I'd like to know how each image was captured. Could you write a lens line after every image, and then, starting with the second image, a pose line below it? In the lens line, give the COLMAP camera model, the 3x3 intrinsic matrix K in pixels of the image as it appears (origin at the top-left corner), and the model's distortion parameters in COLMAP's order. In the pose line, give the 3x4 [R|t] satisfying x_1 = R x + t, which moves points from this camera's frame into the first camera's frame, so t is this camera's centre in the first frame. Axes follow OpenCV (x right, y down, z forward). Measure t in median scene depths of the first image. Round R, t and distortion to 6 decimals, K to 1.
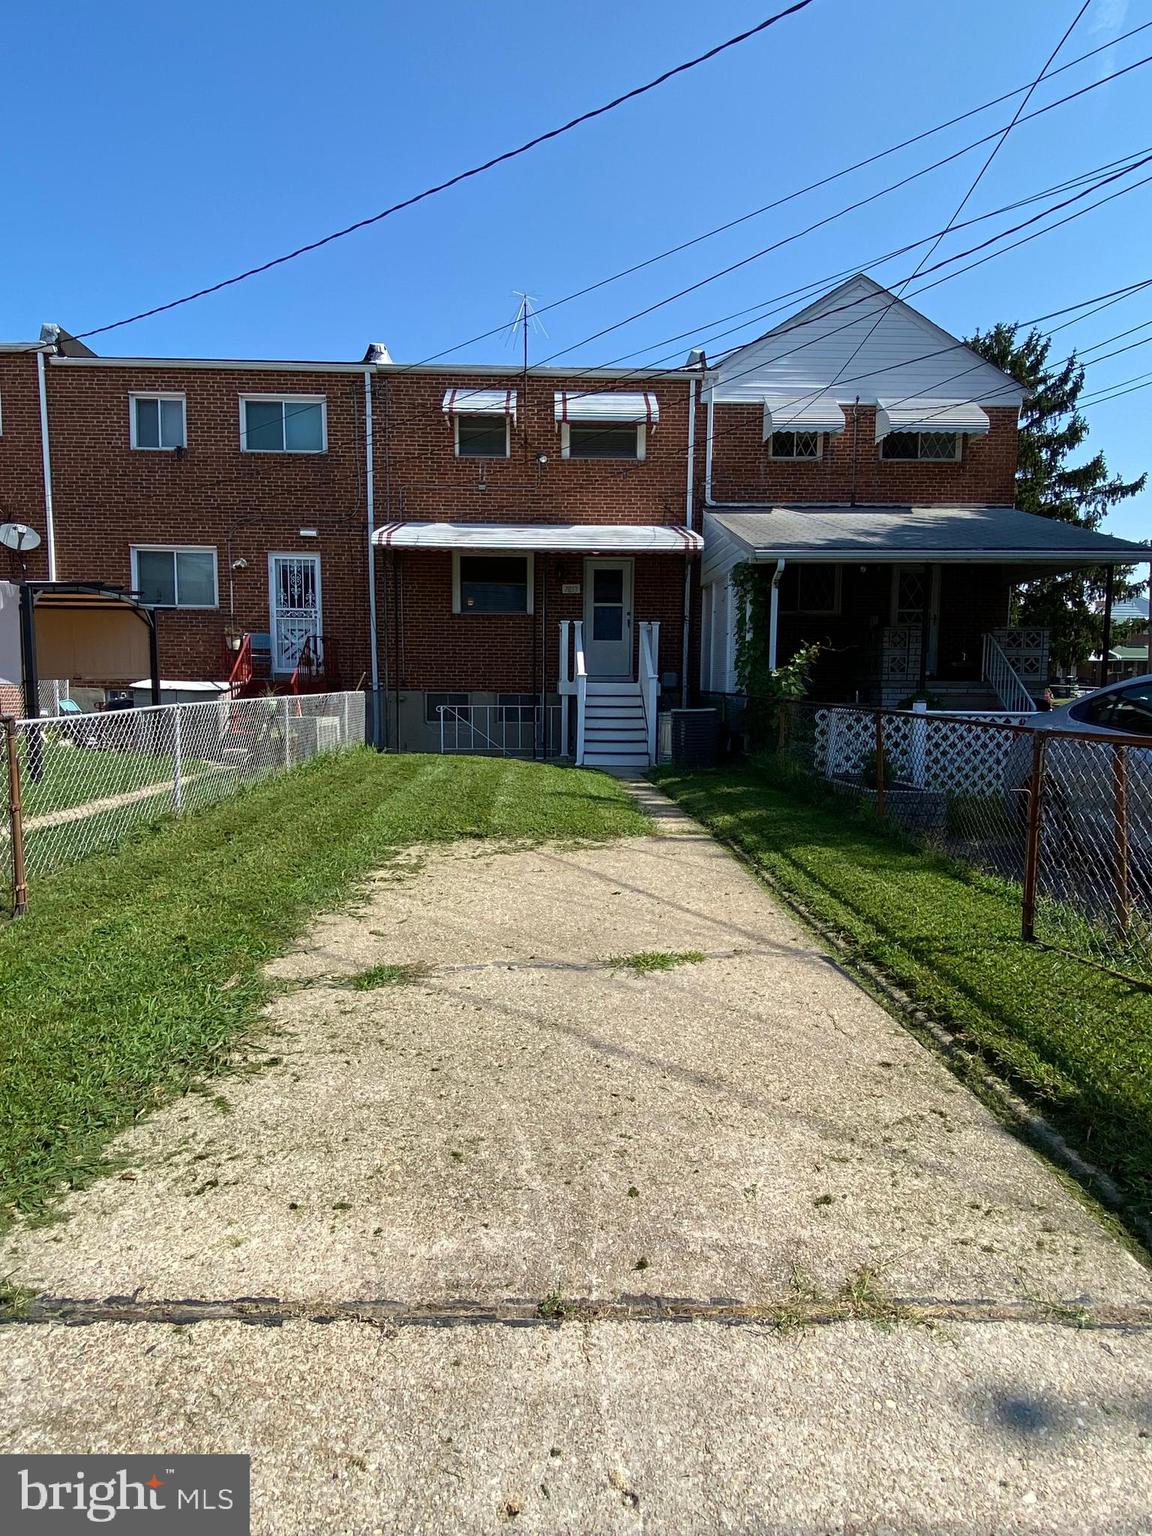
lens RADIAL K [[851.0, 0, 574.5], [0, 851.0, 771.1], [0, 0, 1]] dist [0.003308, 0.000104]
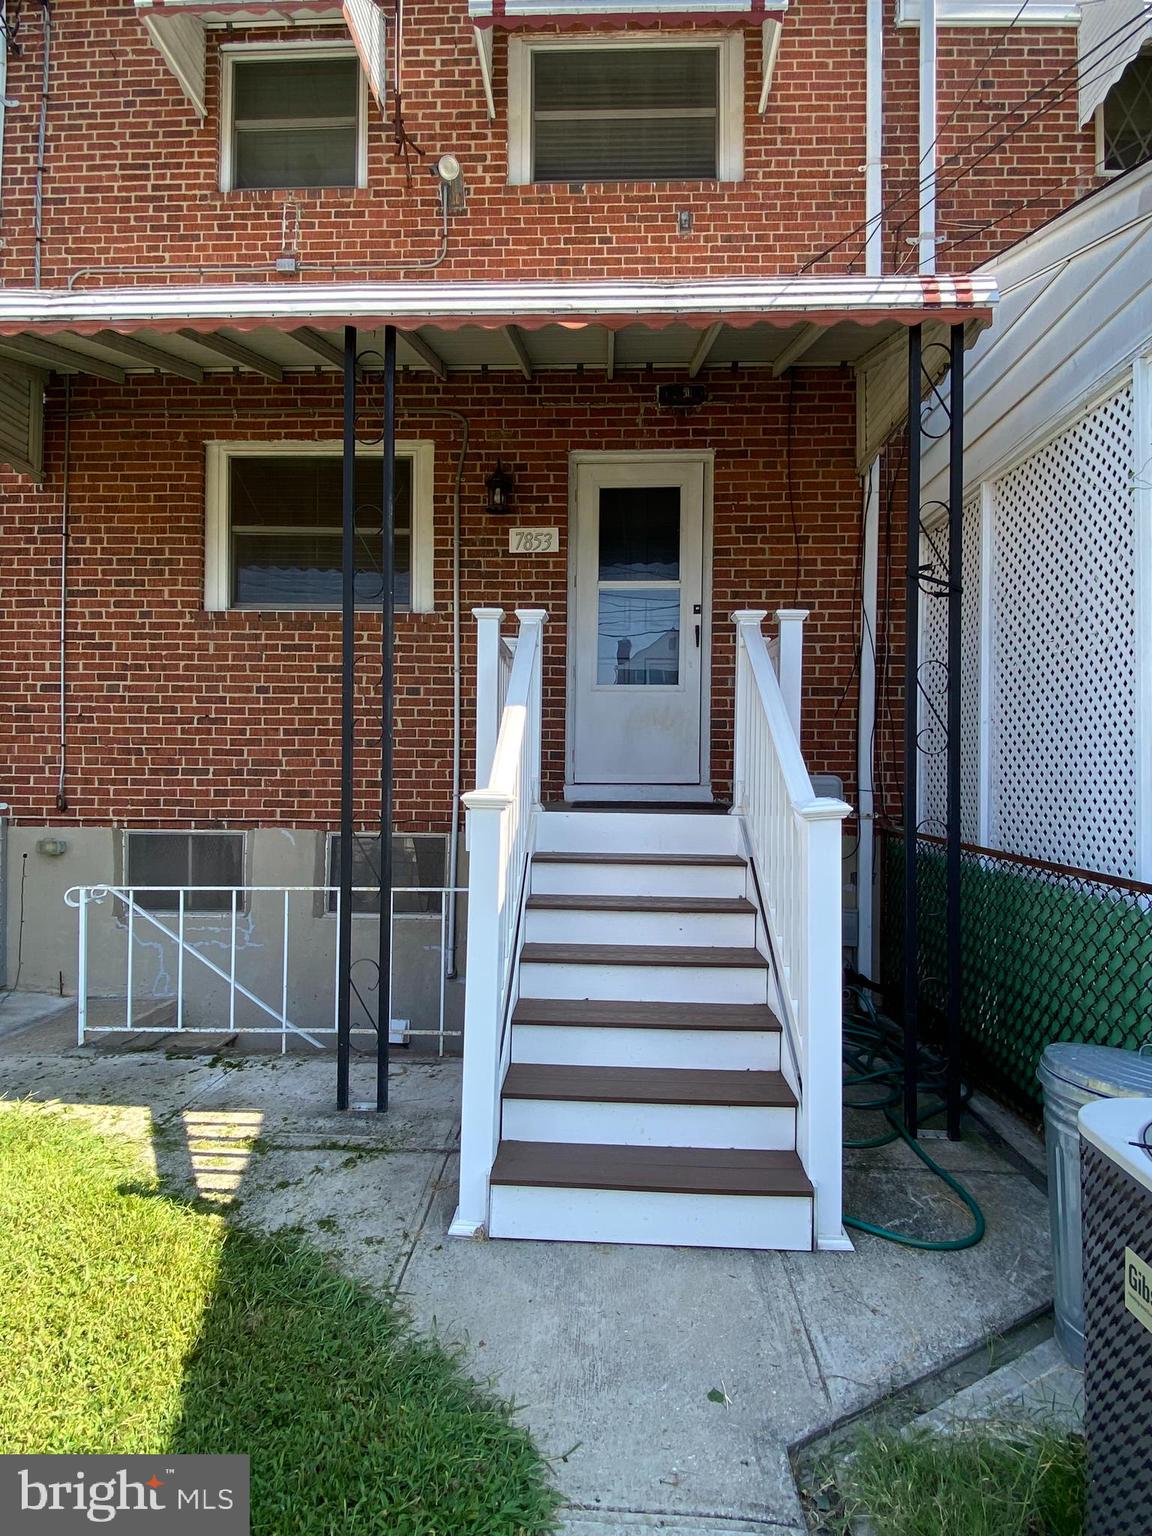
lens RADIAL K [[803.6, 0, 573.1], [0, 803.6, 765.1], [0, 0, 1]] dist [-0.000560, -0.000074]
pose [[0.994559, 0.002290, -0.104150, 0.048050], [-0.014258, 0.993342, -0.114319, -0.083693], [0.103195, 0.115182, 0.987970, 0.687325]]
